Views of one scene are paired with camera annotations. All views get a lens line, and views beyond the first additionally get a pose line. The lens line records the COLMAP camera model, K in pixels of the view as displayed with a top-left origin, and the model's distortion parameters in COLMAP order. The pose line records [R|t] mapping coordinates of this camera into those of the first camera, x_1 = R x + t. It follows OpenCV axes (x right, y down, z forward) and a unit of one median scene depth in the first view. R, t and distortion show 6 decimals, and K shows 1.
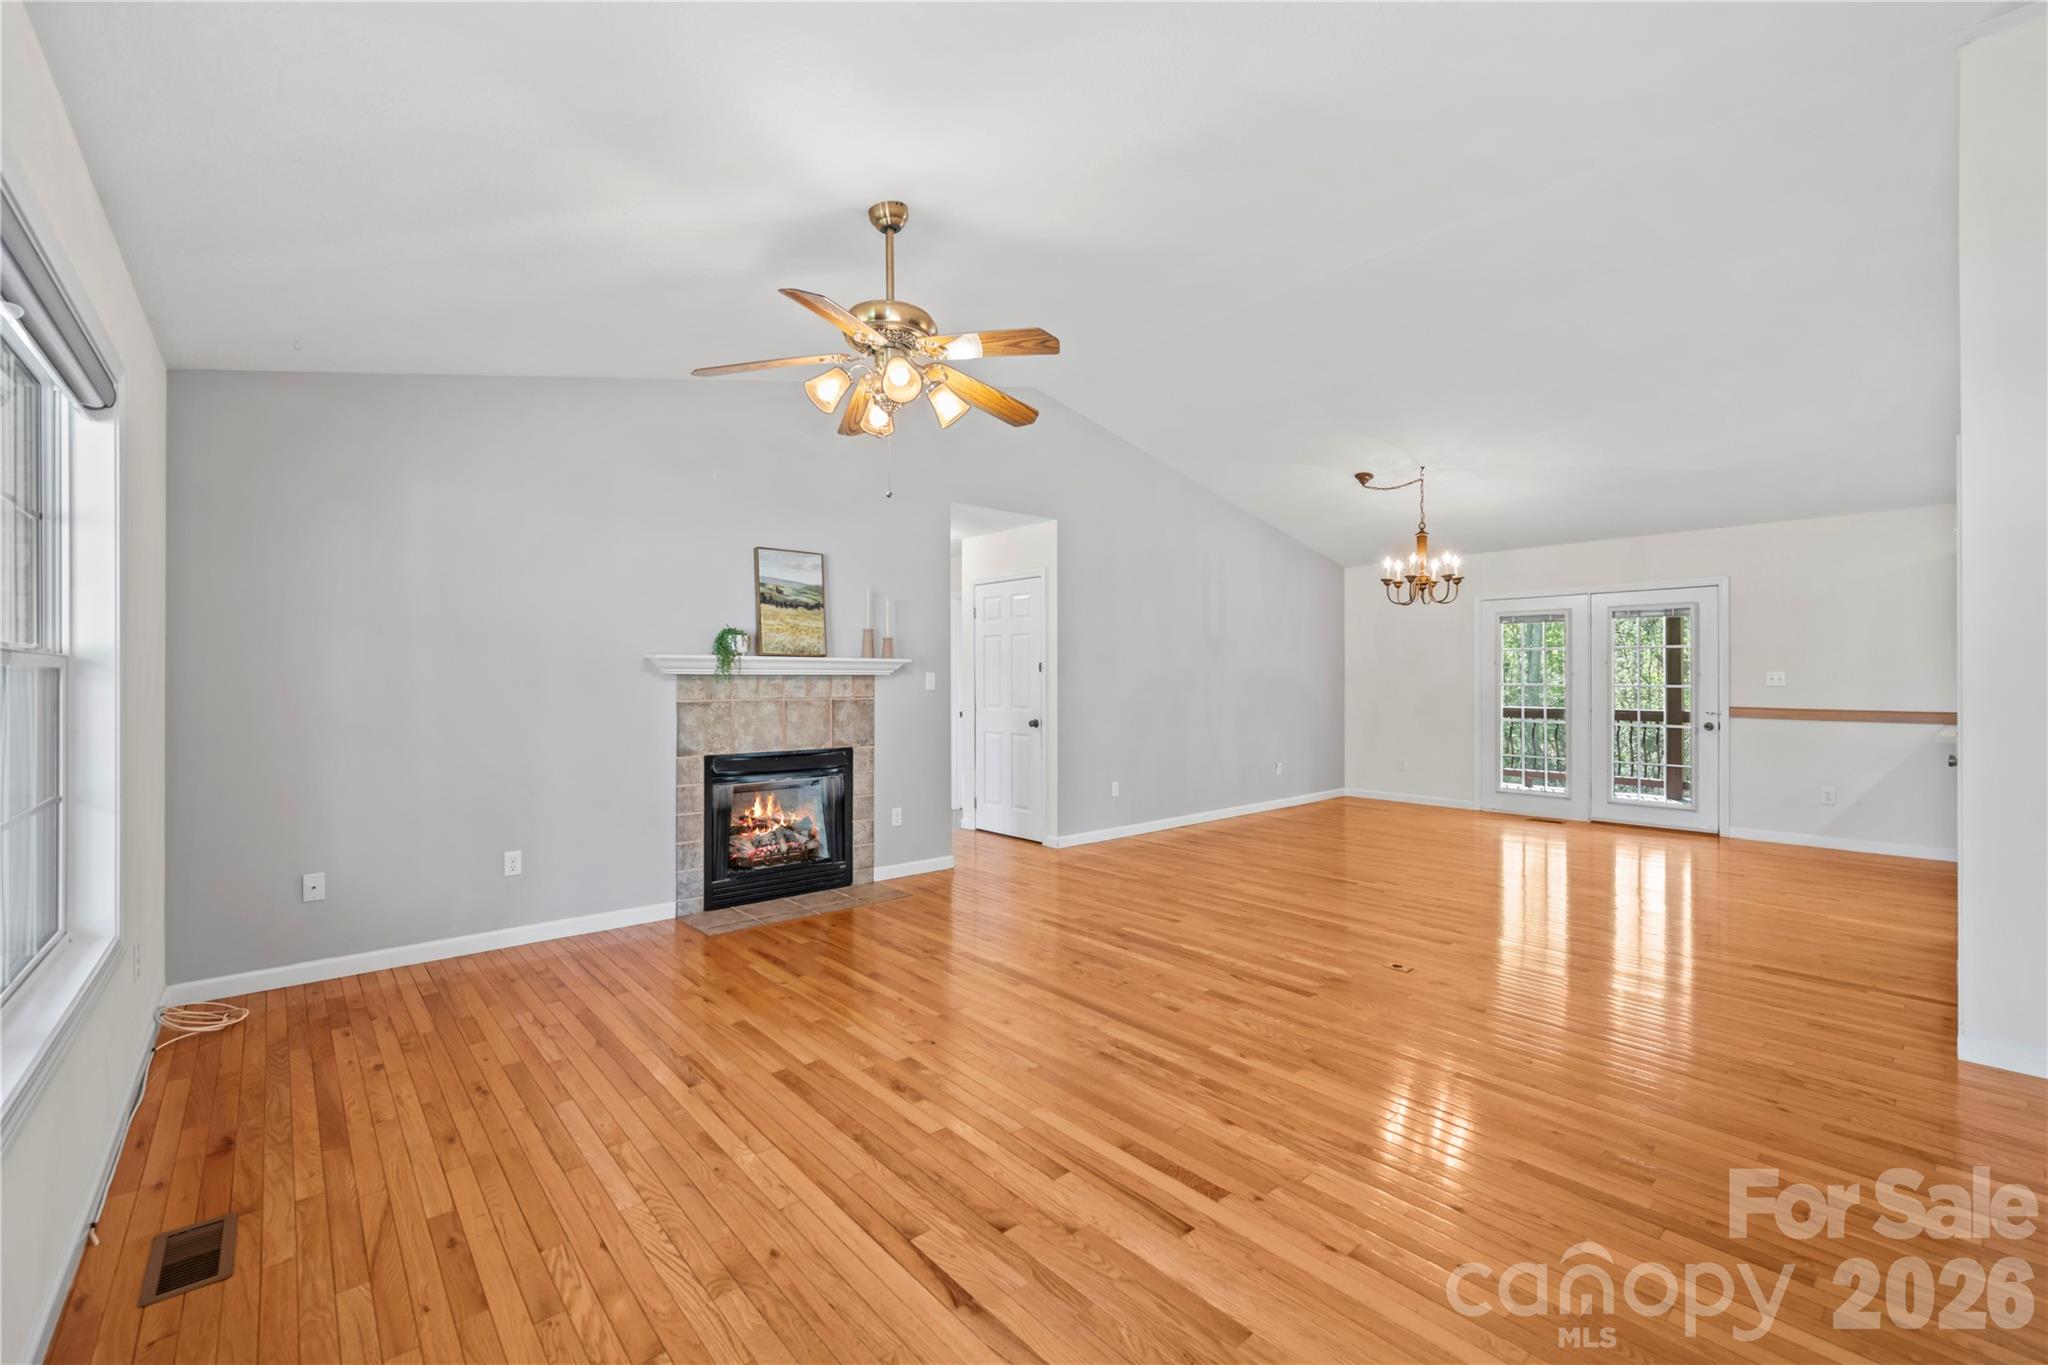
lens RADIAL K [[861.4, 0, 1024.0], [0, 861.4, 682.5], [0, 0, 1]] dist [0.001056, -0.000037]
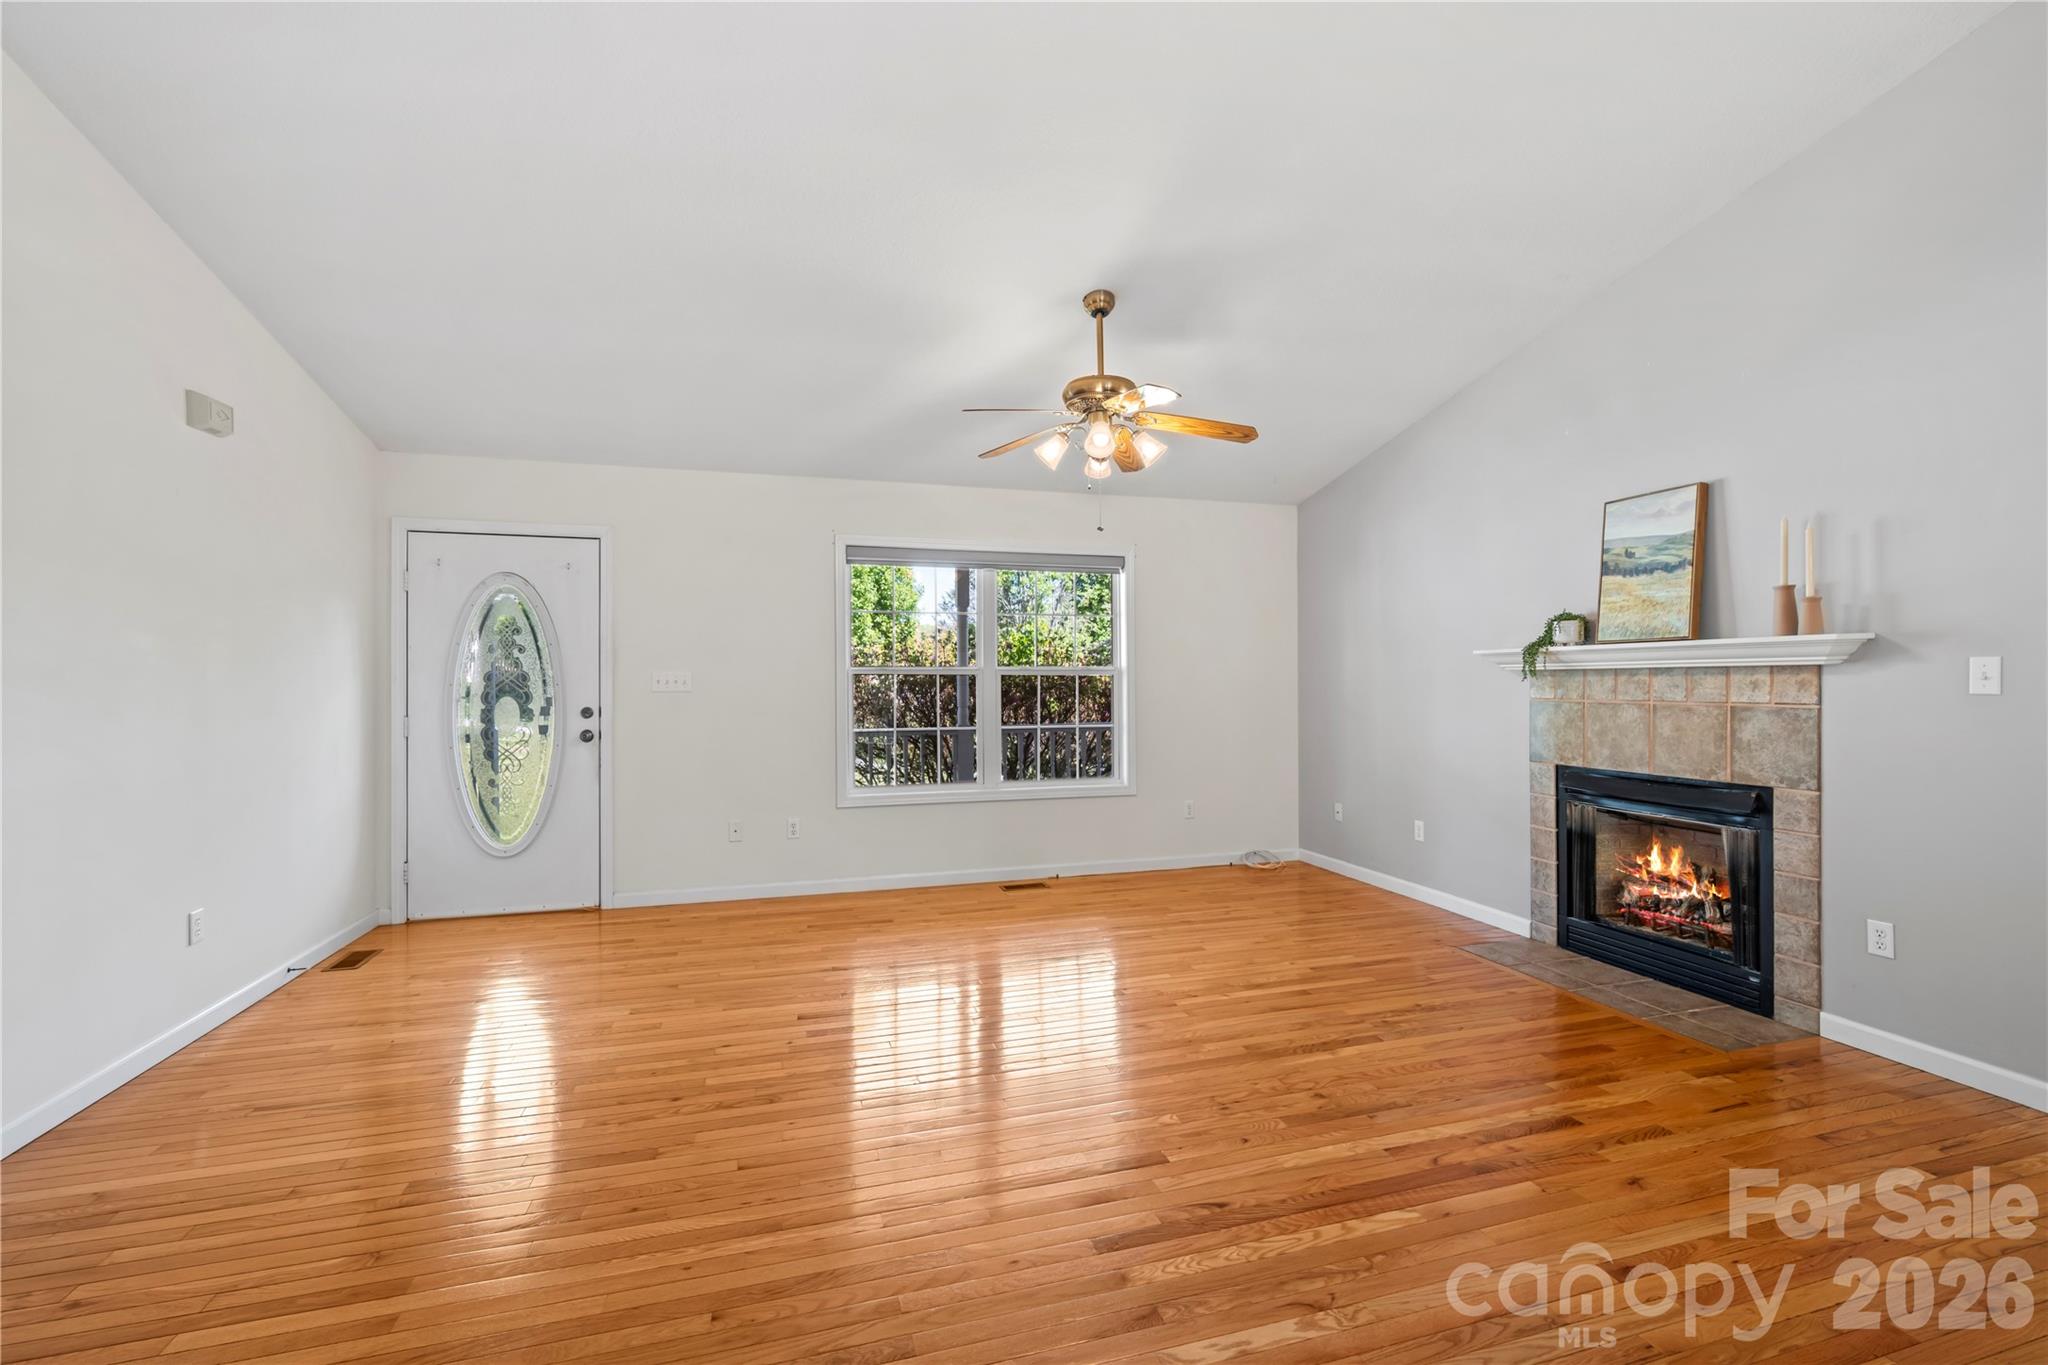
lens RADIAL K [[870.2, 0, 1024.0], [0, 870.2, 682.5], [0, 0, 1]] dist [-0.000759, -0.000192]
pose [[-0.419031, 0.003255, -0.907966, 0.604846], [0.001254, 0.999995, 0.003006, 0.000300], [0.907971, 0.000121, -0.419033, 0.840497]]
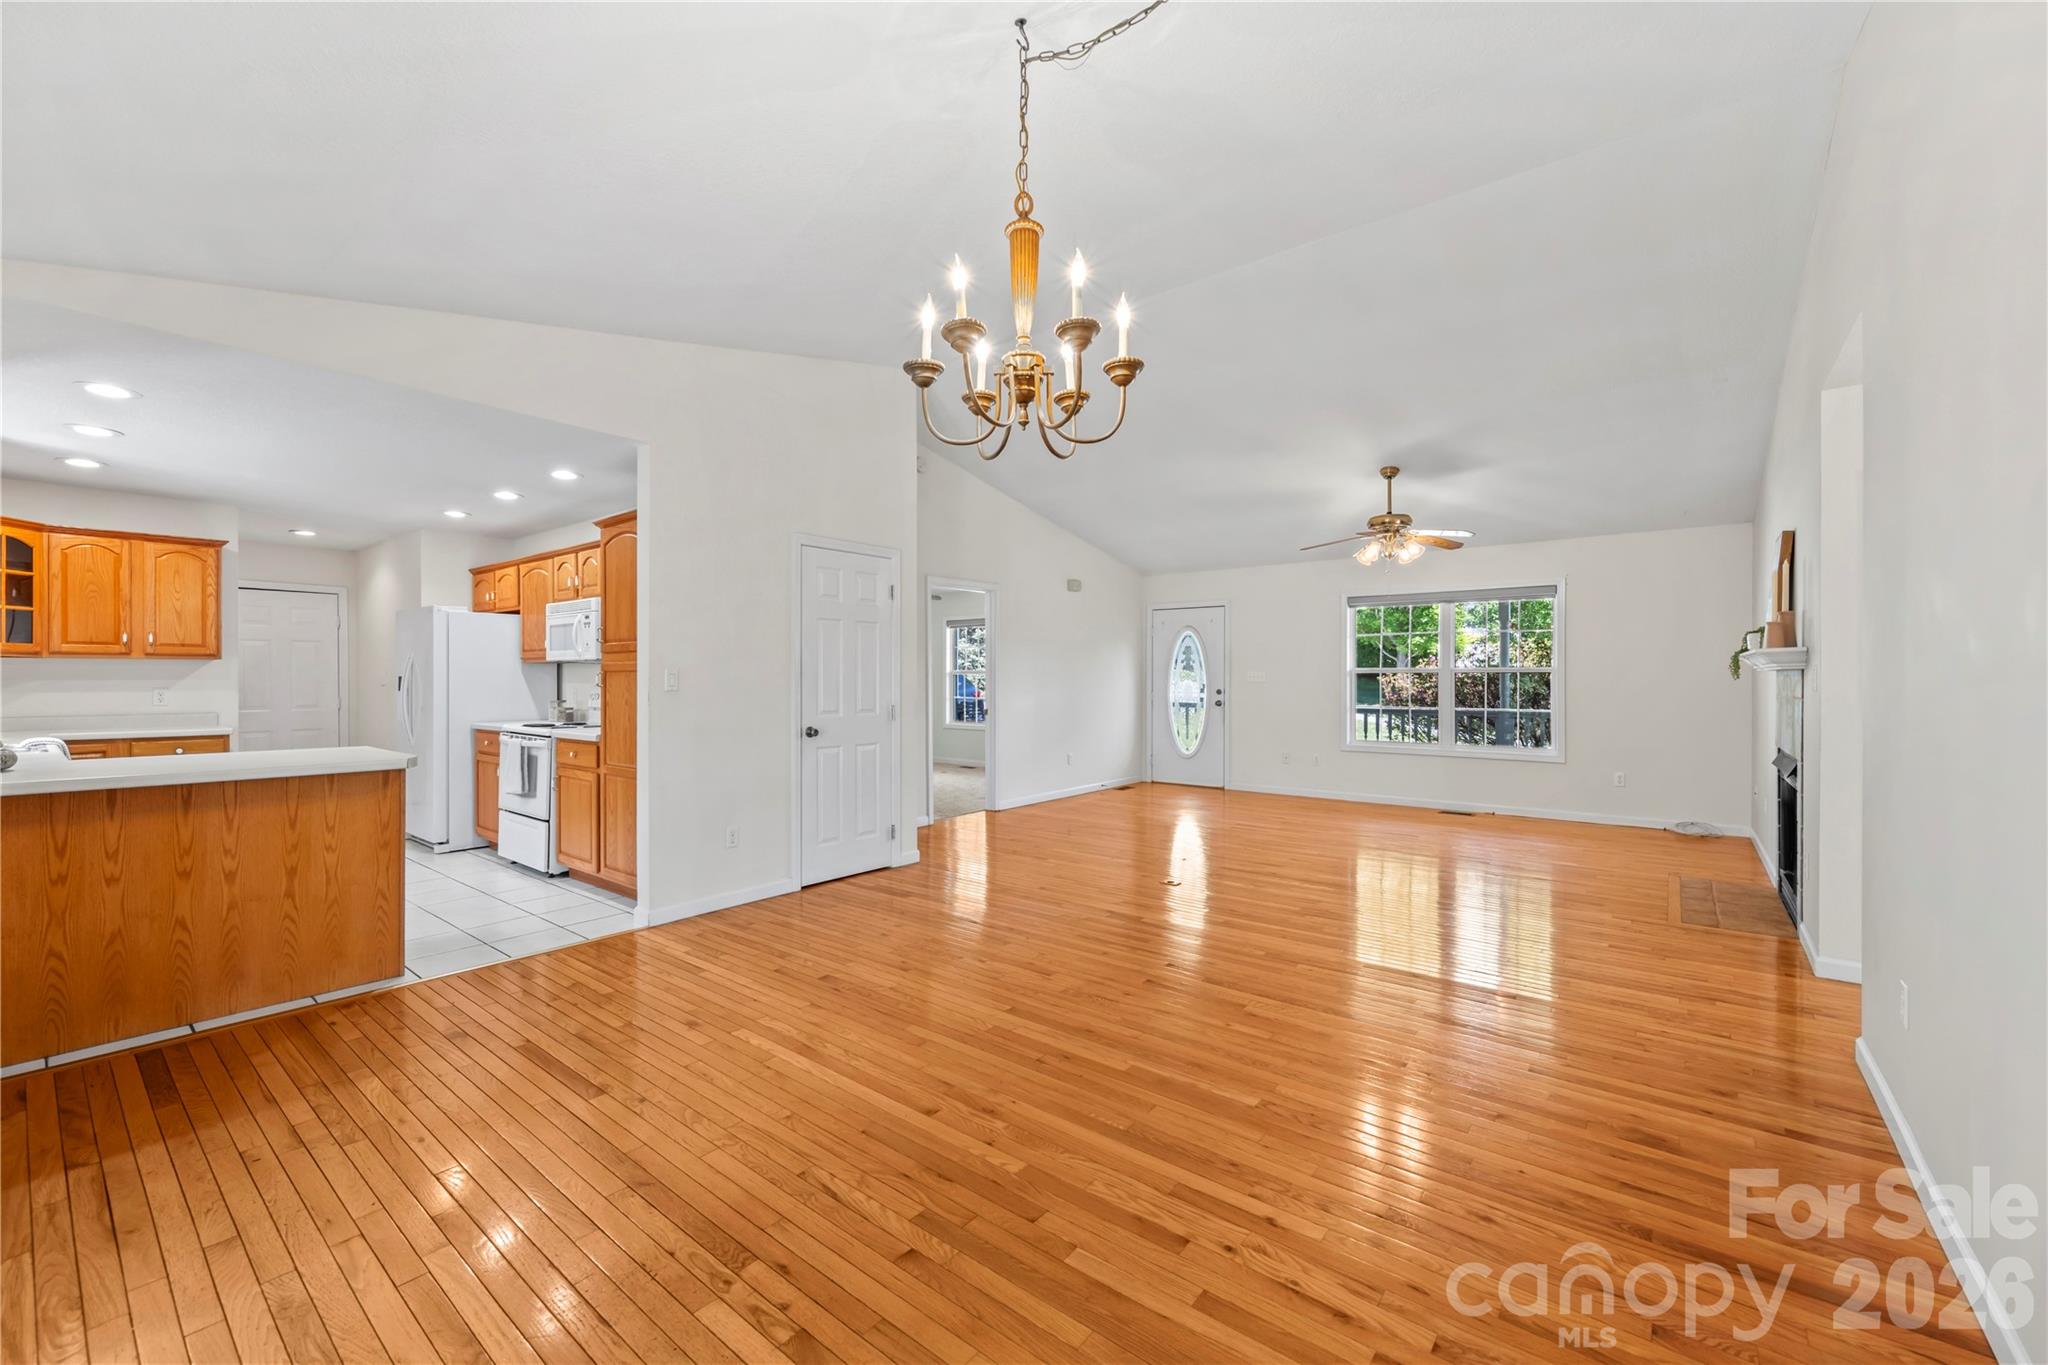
lens RADIAL K [[837.9, 0, 1024.0], [0, 837.9, 682.5], [0, 0, 1]] dist [-0.000054, -0.000006]
pose [[-0.985858, 0.001716, -0.167573, 0.684022], [-0.000074, 0.999943, 0.010675, -0.005346], [0.167581, 0.010536, -0.985802, 1.778077]]
